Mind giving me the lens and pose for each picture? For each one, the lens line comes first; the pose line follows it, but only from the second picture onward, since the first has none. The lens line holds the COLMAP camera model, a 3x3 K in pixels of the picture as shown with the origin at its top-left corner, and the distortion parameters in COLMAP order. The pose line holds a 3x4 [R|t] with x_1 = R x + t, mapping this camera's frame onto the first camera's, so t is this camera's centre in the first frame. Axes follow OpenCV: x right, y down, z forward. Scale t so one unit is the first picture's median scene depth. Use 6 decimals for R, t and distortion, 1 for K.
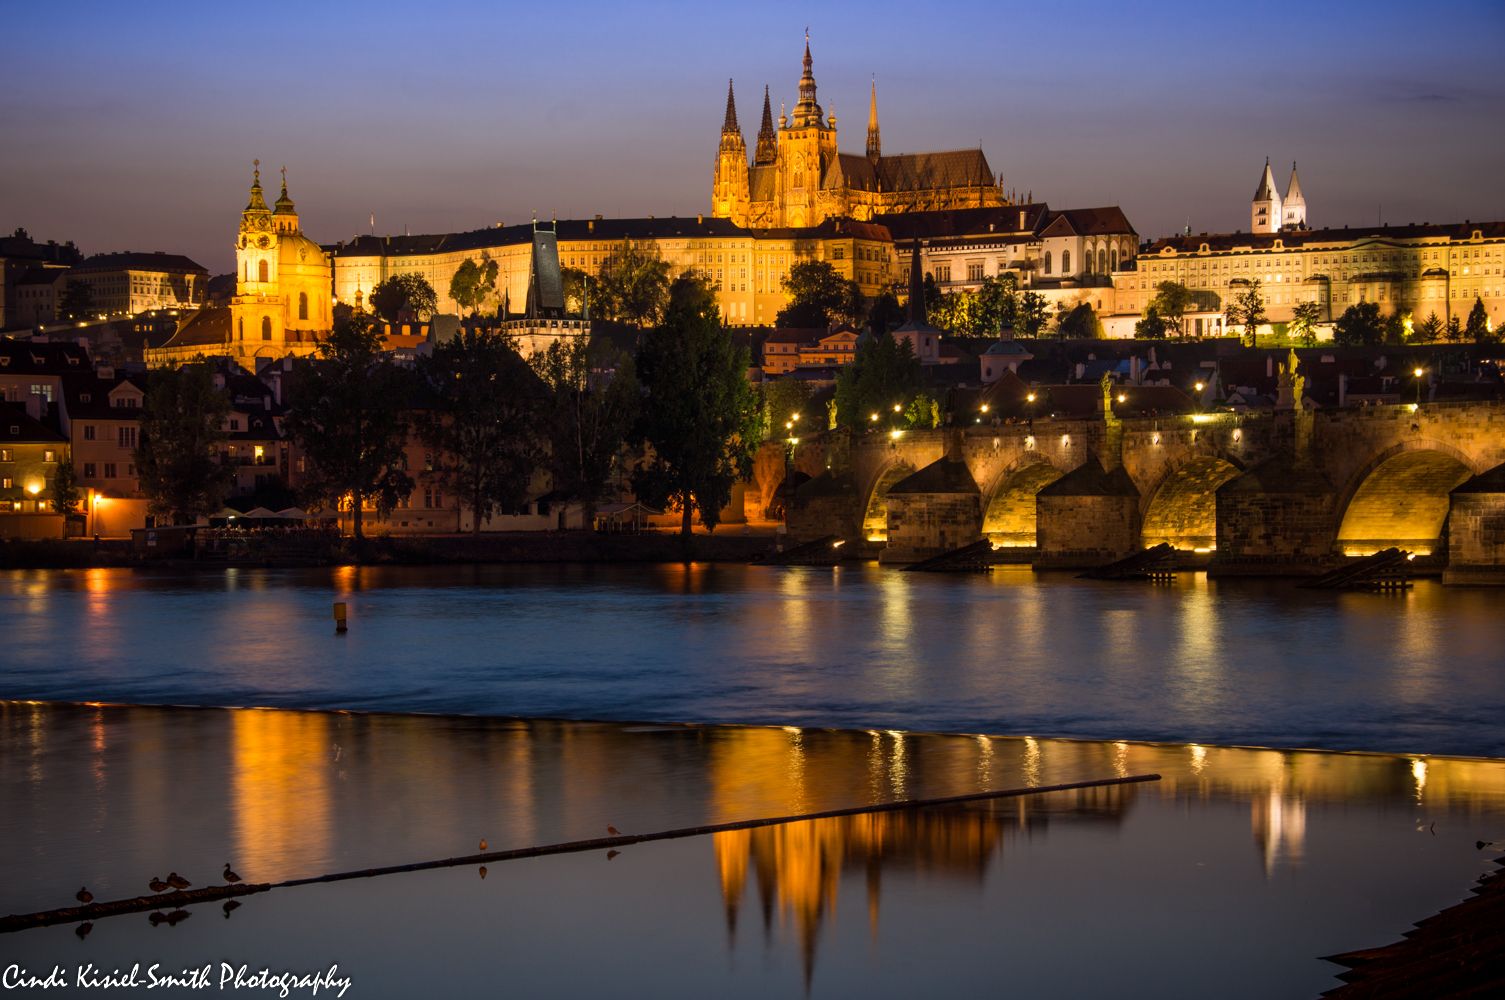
lens RADIAL K [[3327.1, 0, 738.0], [0, 3327.1, 522.6], [0, 0, 1]] dist [0.394724, 0.918507]
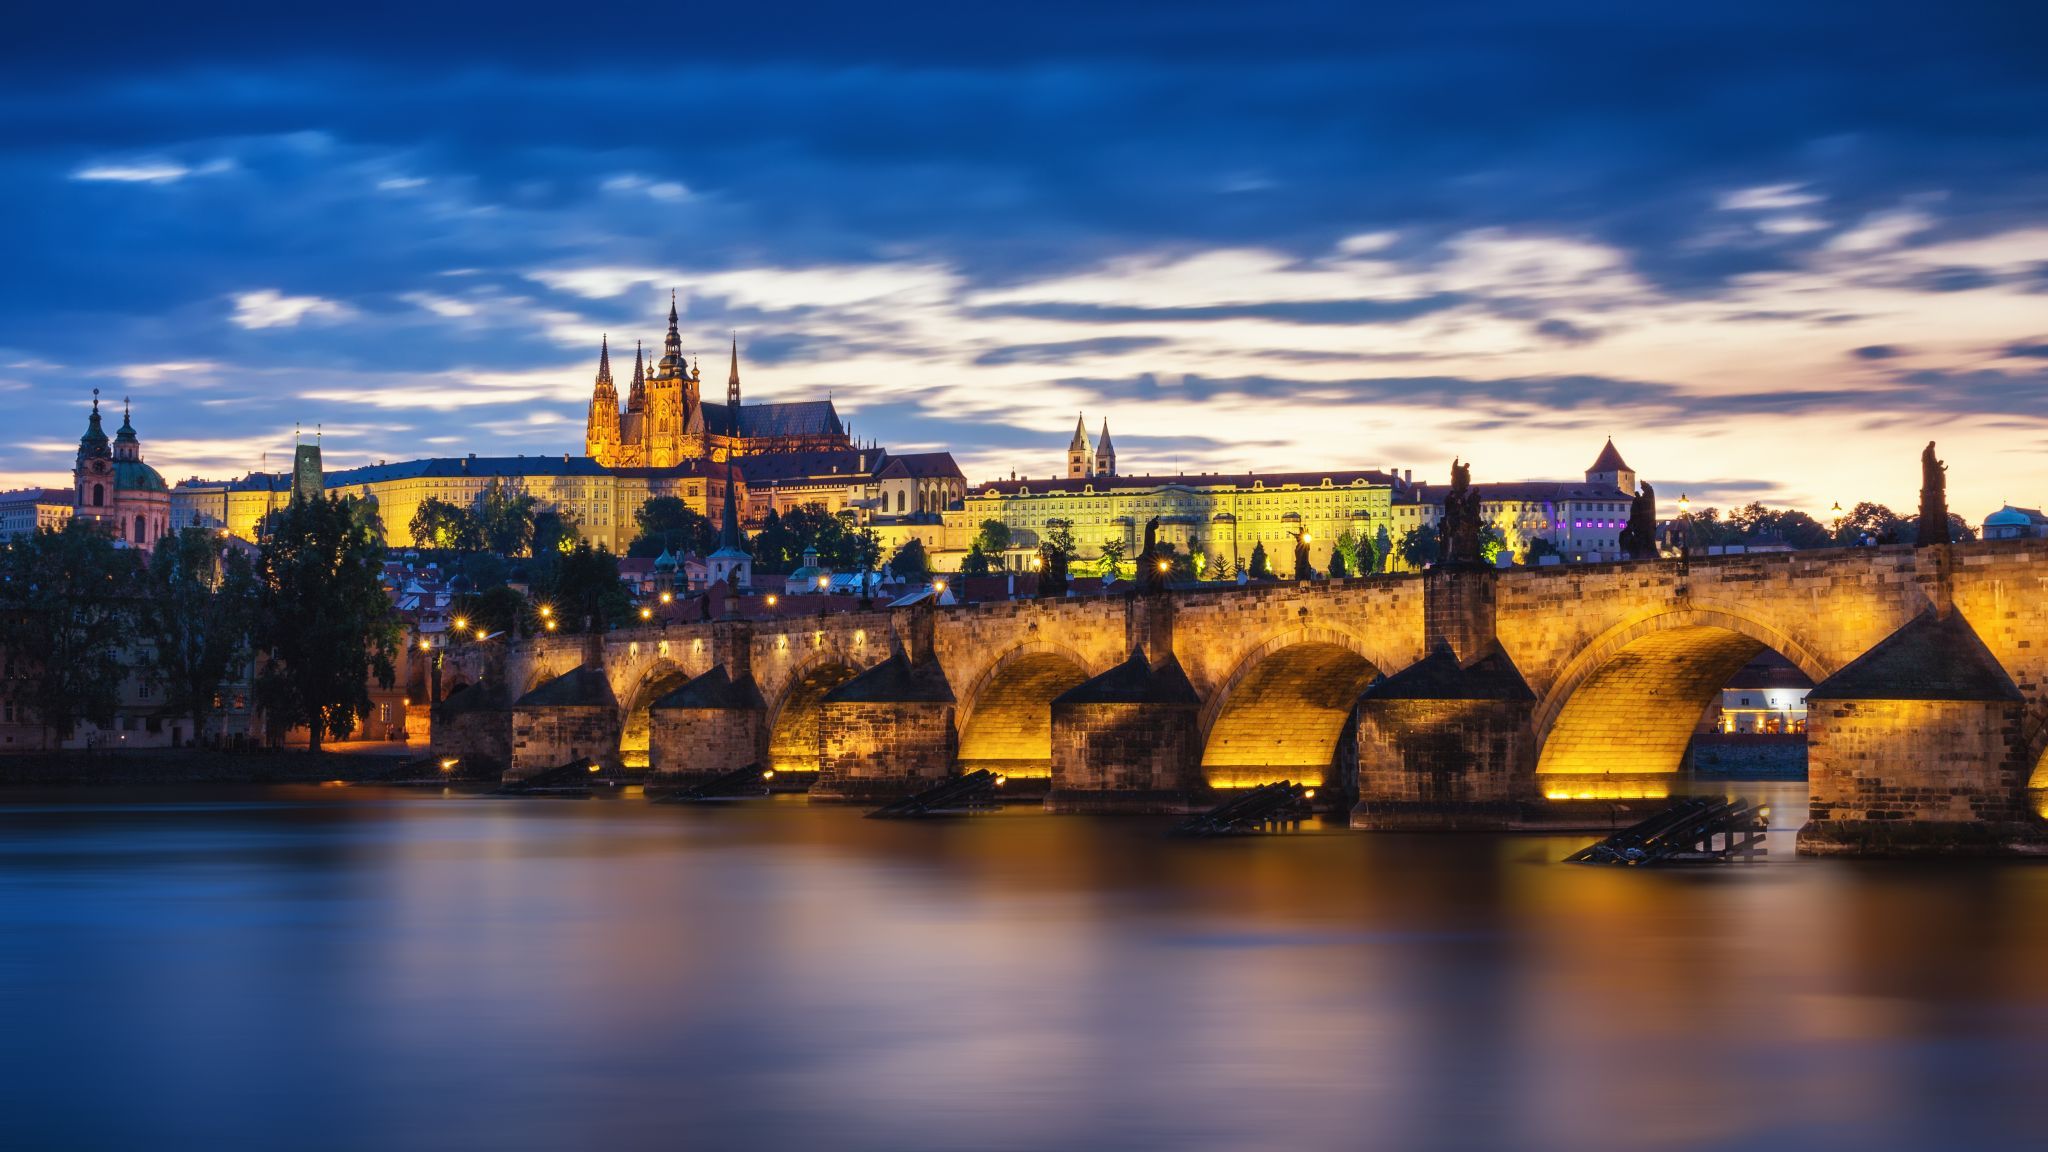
lens RADIAL K [[2829.1, 0, 1024.0], [0, 2829.1, 576.0], [0, 0, 1]] dist [-0.004299, -0.031792]
pose [[0.993520, 0.008802, 0.113313, 0.034825], [-0.002143, 0.998270, -0.058752, 0.000254], [-0.113634, 0.058129, 0.991821, 0.088044]]
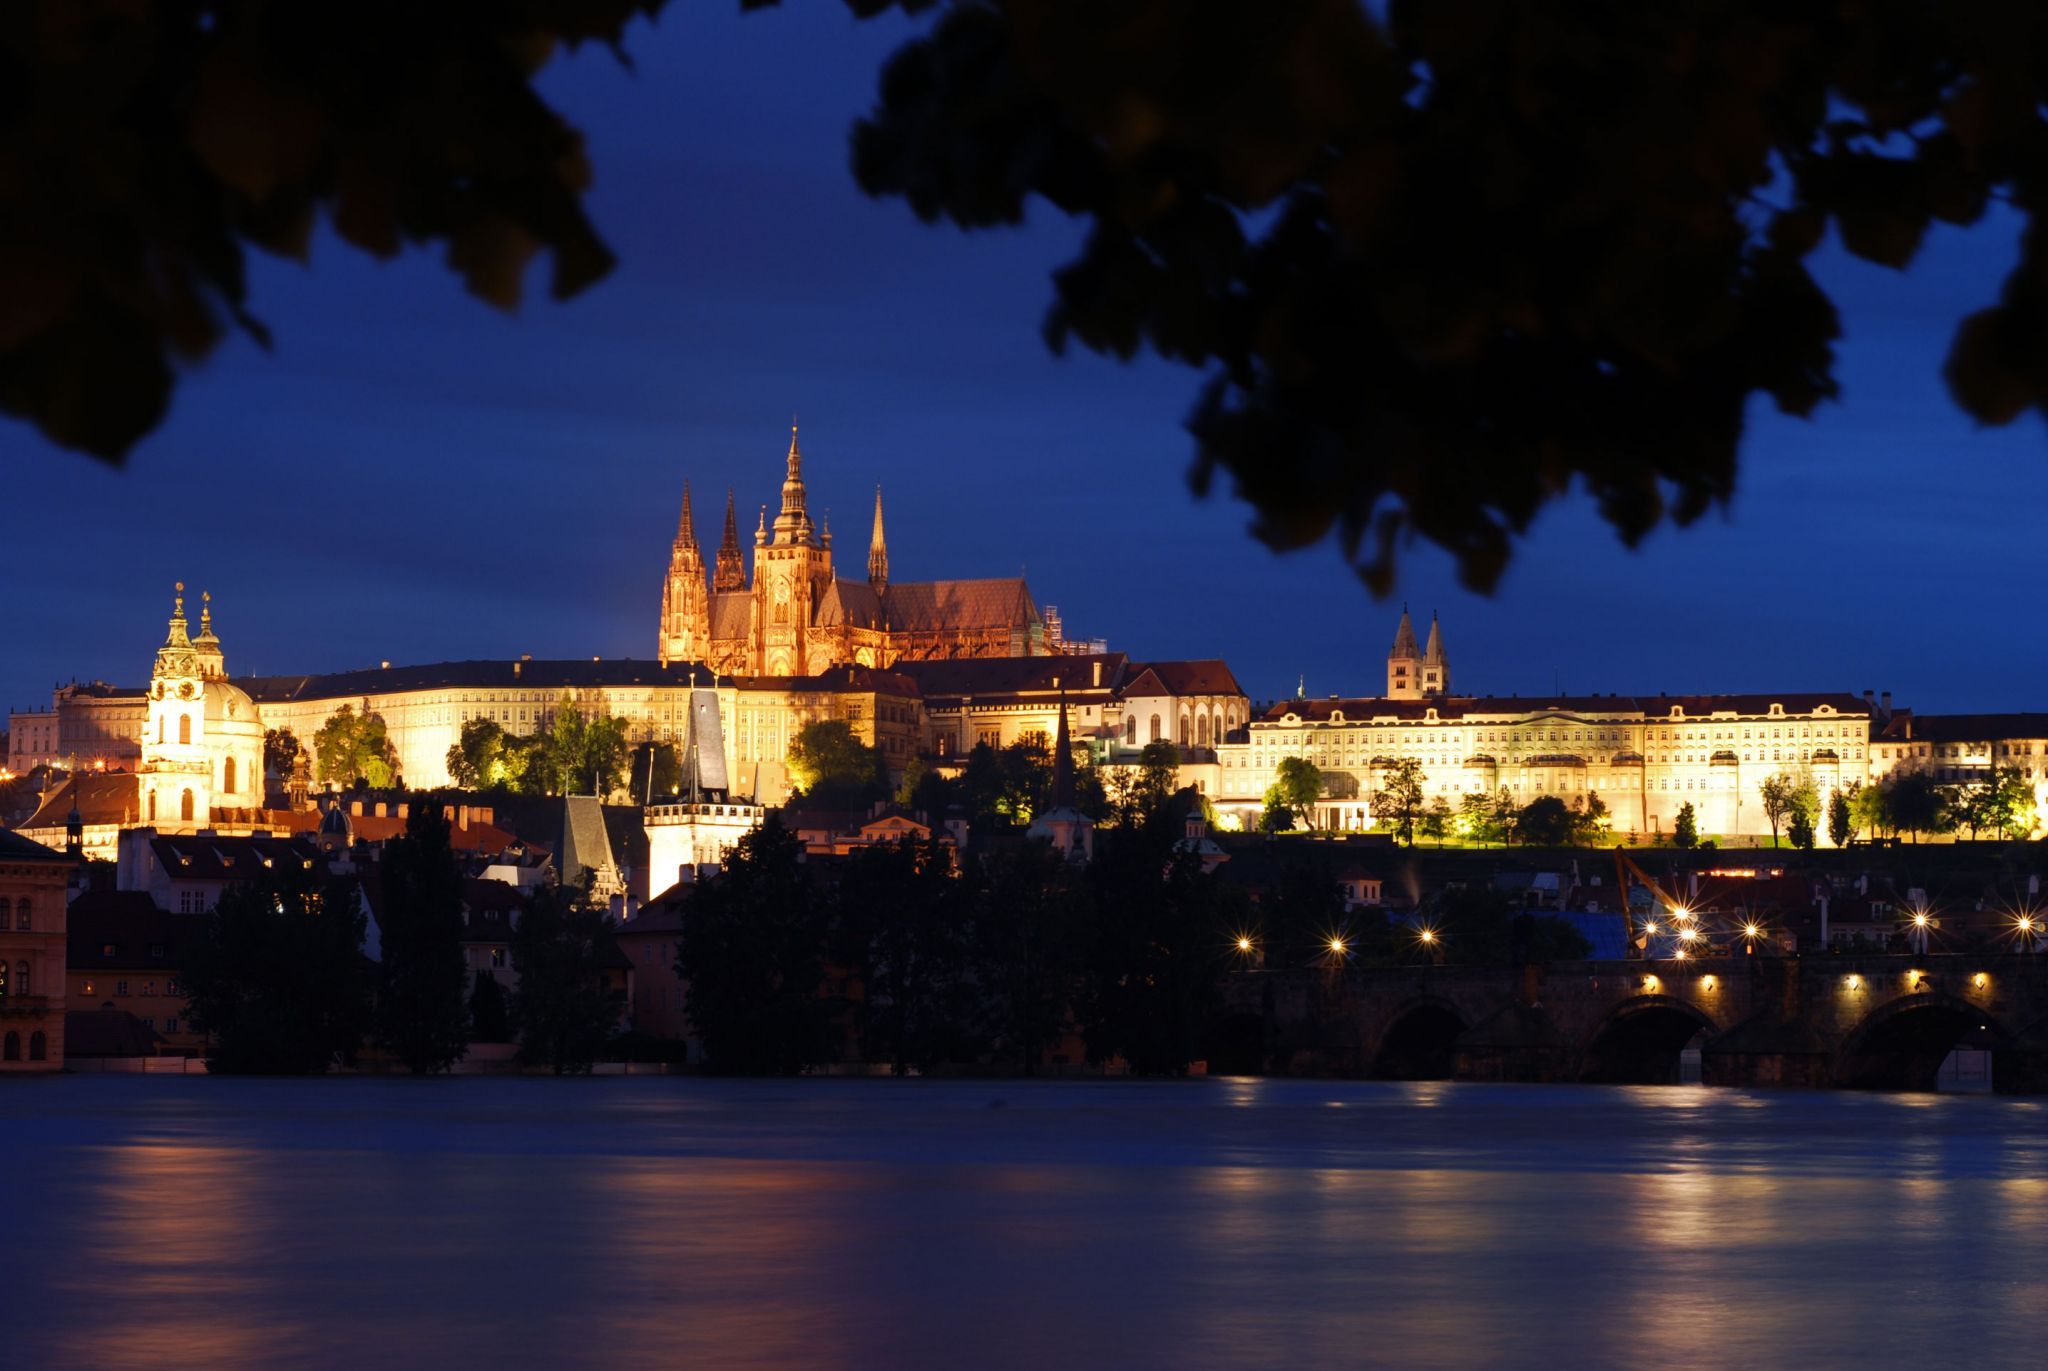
lens RADIAL K [[4544.5, 0, 1024.0], [0, 4544.5, 685.5], [0, 0, 1]] dist [0.000761, -0.214297]
pose [[0.990537, 0.019199, 0.135896, -0.075764], [-0.007876, 0.996487, -0.083376, -0.001157], [-0.137020, 0.081517, 0.987208, -0.022190]]
